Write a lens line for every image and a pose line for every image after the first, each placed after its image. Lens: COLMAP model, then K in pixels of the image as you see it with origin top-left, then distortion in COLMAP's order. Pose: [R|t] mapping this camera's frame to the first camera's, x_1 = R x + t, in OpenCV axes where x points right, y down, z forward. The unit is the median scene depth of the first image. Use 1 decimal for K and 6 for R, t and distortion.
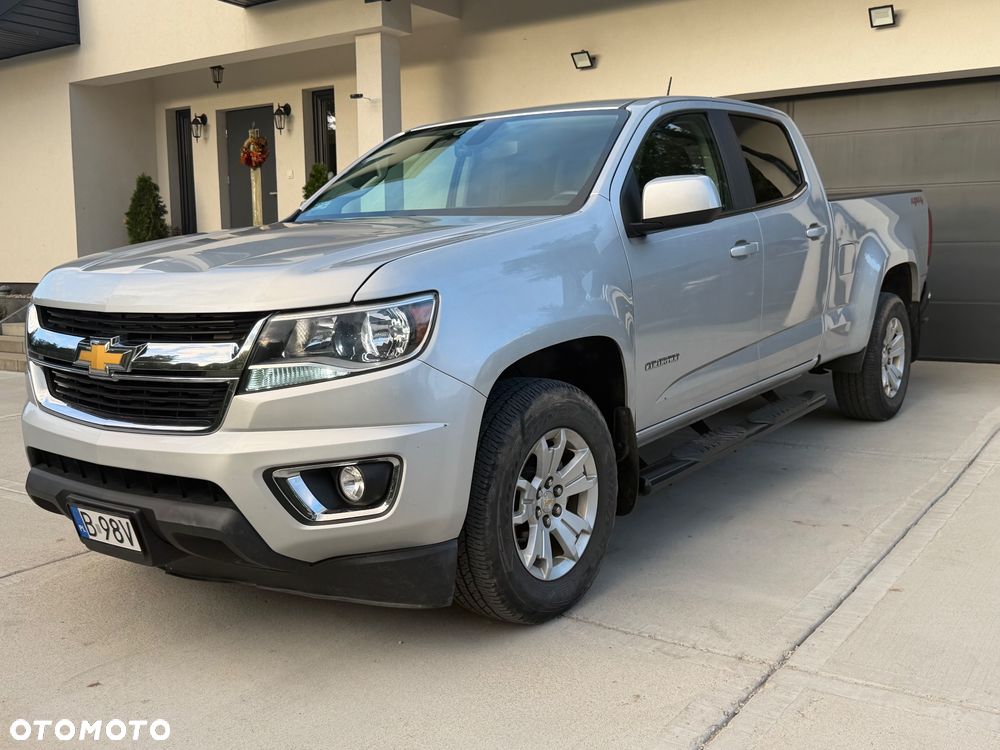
lens RADIAL K [[967.9, 0, 500.0], [0, 967.9, 375.0], [0, 0, 1]] dist [0.165305, -0.343344]
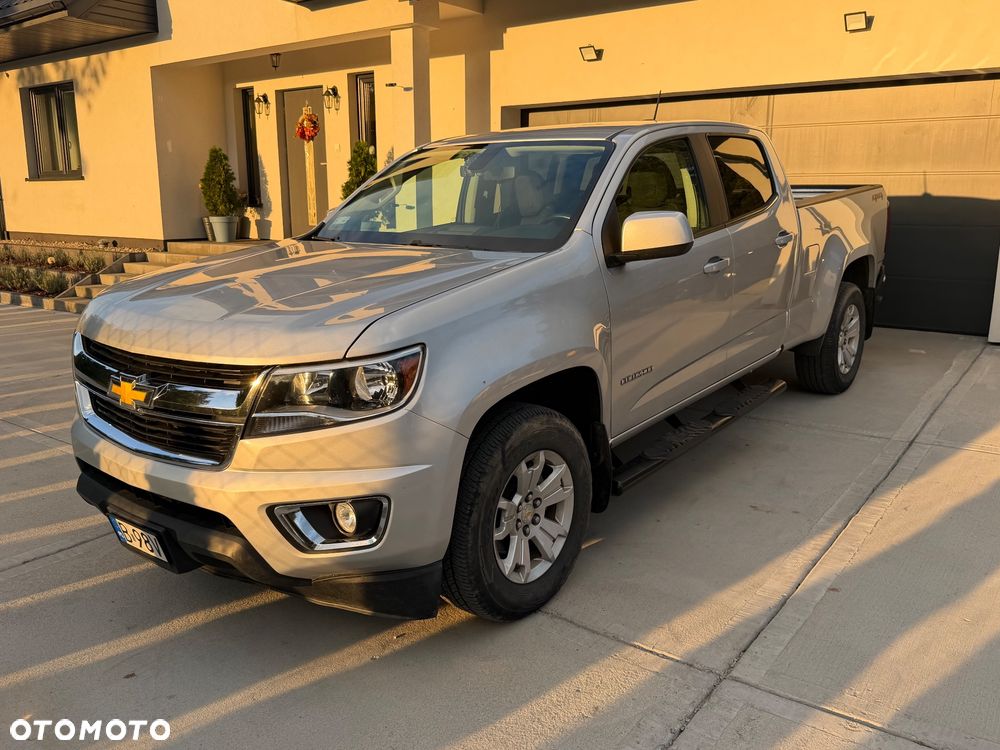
lens RADIAL K [[801.7, 0, 495.8], [0, 801.7, 375.9], [0, 0, 1]] dist [0.121764, -0.222969]
pose [[0.999353, 0.015829, -0.032289, 0.038058], [-0.012691, 0.995381, 0.095159, -0.112620], [0.033647, -0.094688, 0.994938, 0.076538]]
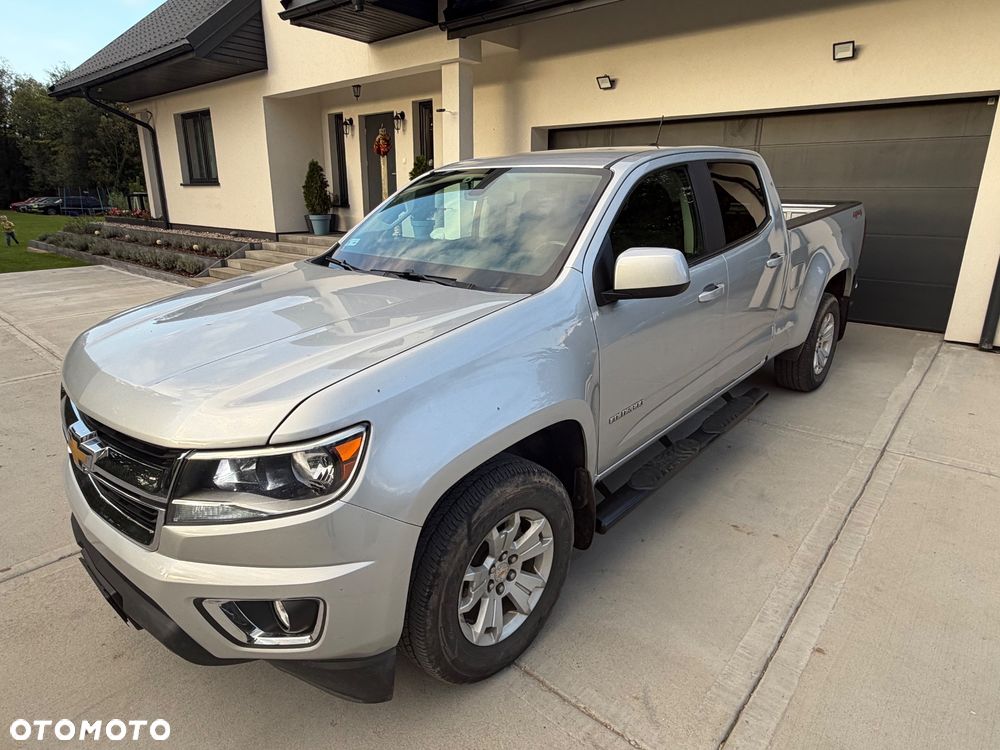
lens RADIAL K [[581.3, 0, 492.4], [0, 581.3, 371.9], [0, 0, 1]] dist [-0.001279, 0.001069]
pose [[0.993659, 0.045841, -0.102671, 0.091130], [-0.027144, 0.983909, 0.176599, -0.194888], [0.109114, -0.172692, 0.978913, 0.382422]]
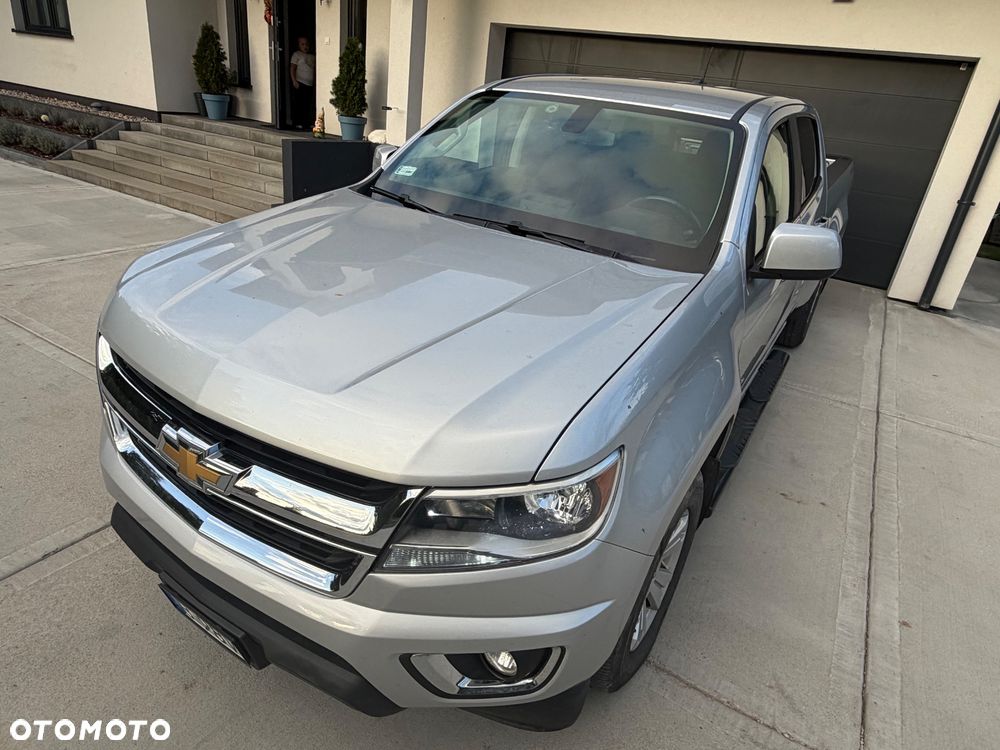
lens RADIAL K [[602.6, 0, 501.9], [0, 602.6, 372.2], [0, 0, 1]] dist [0.001929, 0.000536]
pose [[0.990044, 0.080915, 0.115174, -0.184754], [-0.112271, 0.947490, 0.299429, -0.230556], [-0.084898, -0.309378, 0.947142, 0.456290]]
